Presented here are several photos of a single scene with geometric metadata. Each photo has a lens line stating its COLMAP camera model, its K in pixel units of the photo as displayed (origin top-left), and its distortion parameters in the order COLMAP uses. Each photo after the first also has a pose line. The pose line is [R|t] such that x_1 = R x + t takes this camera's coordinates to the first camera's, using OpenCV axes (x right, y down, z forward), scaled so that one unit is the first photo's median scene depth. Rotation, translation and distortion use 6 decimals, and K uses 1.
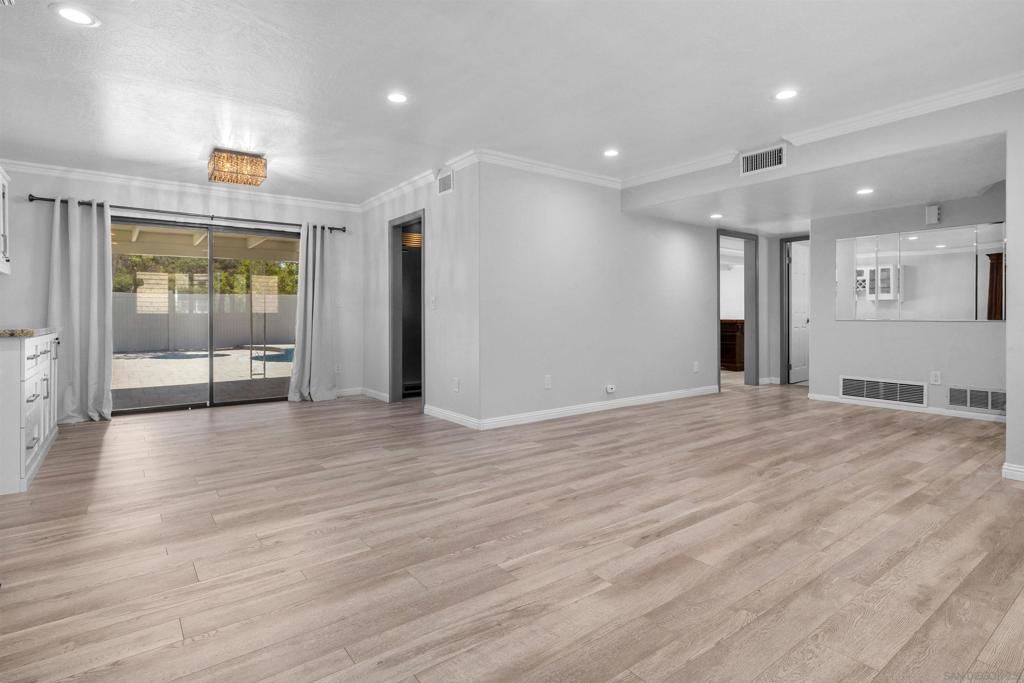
lens RADIAL K [[527.5, 0, 505.4], [0, 527.5, 311.0], [0, 0, 1]] dist [-0.002846, 0.001026]
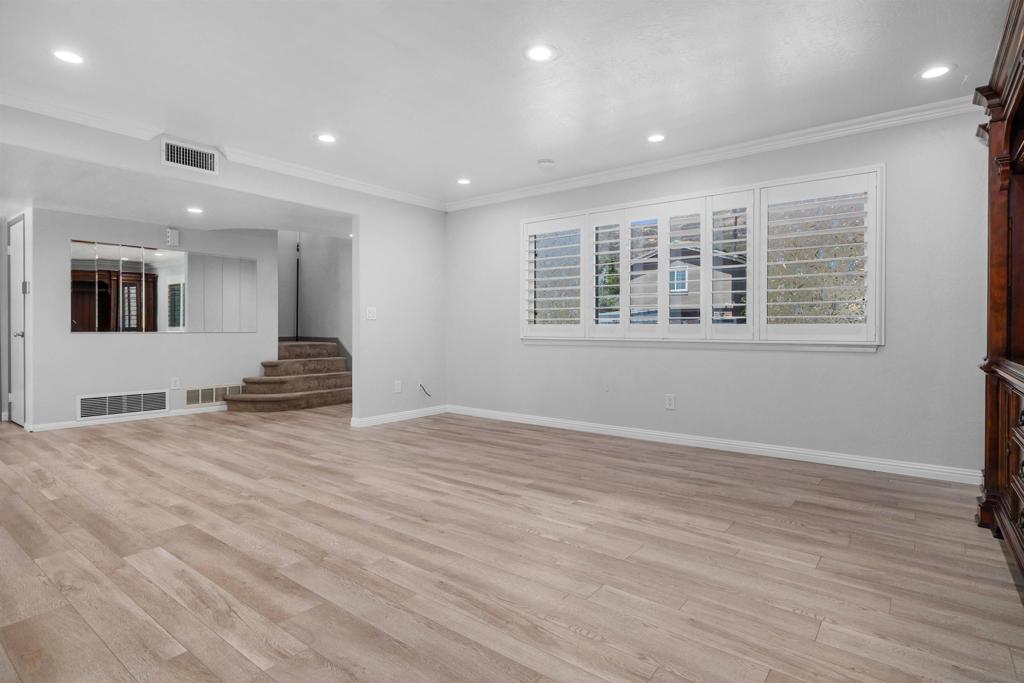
lens RADIAL K [[527.5, 0, 520.3], [0, 527.5, 331.8], [0, 0, 1]] dist [-0.002846, 0.001026]
pose [[-0.279242, -0.006132, 0.960201, -0.926332], [-0.008483, 0.999956, 0.003919, 0.011113], [-0.960183, -0.007051, -0.279282, 1.193080]]
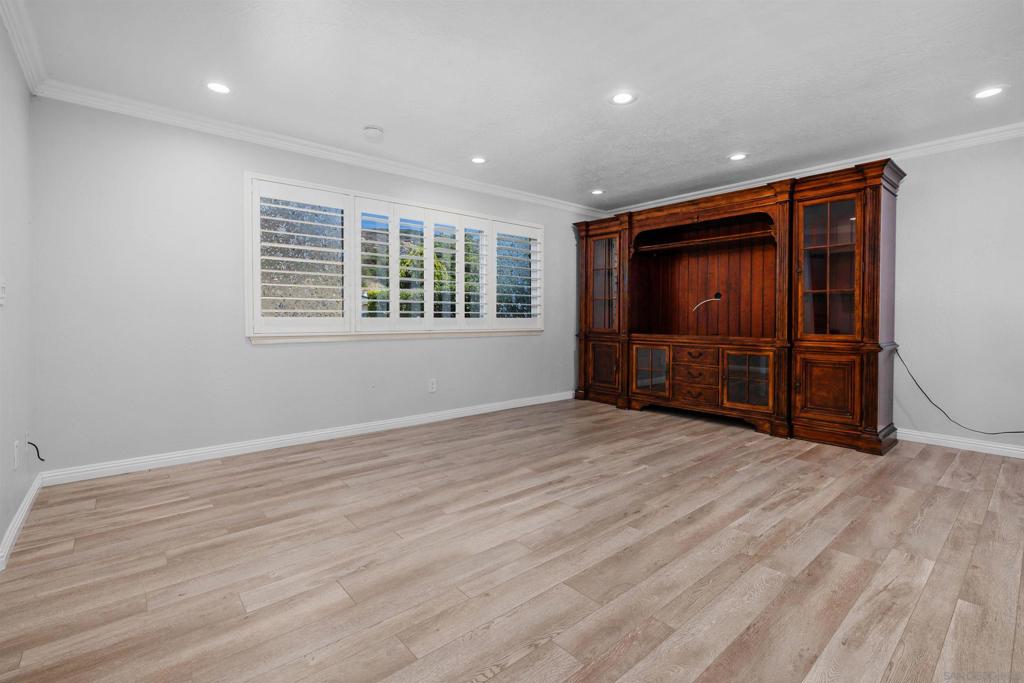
lens RADIAL K [[459.4, 0, 509.2], [0, 459.4, 339.5], [0, 0, 1]] dist [-0.012344, 0.001305]
pose [[-0.997842, 0.006946, -0.065285, 0.427396], [0.004589, 0.999334, 0.036190, 0.008911], [0.065493, 0.035812, -0.997210, 1.960236]]
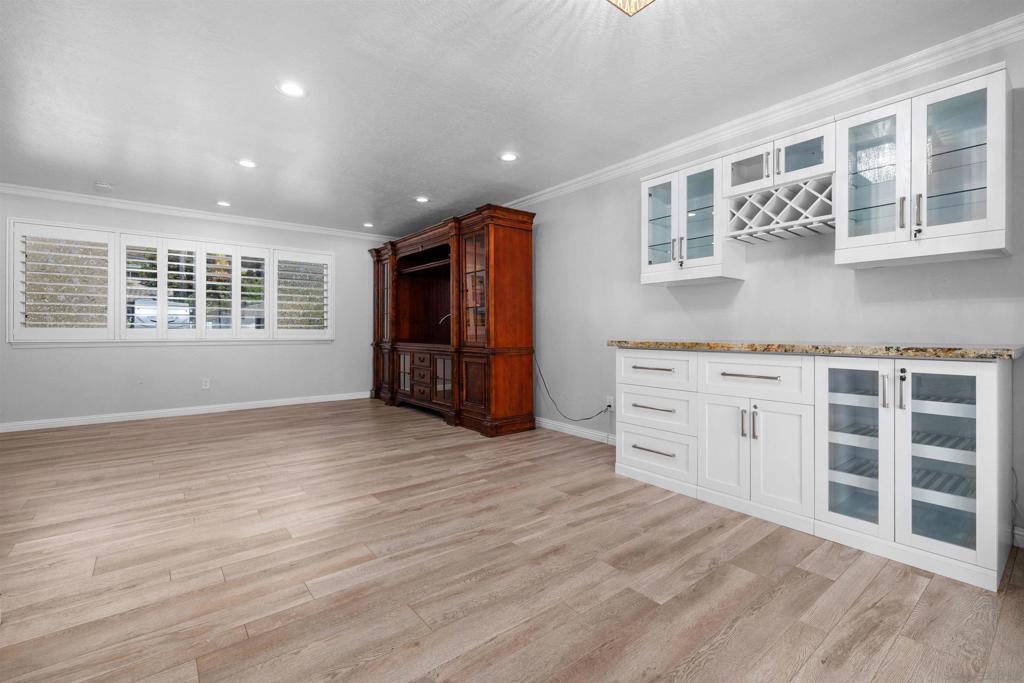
lens RADIAL K [[448.1, 0, 509.6], [0, 448.1, 332.4], [0, 0, 1]] dist [0.012246, -0.001533]
pose [[-0.999332, 0.006651, -0.035933, -0.727778], [0.006897, 0.999954, -0.006720, 0.028861], [0.035887, -0.006963, -0.999332, 2.357518]]
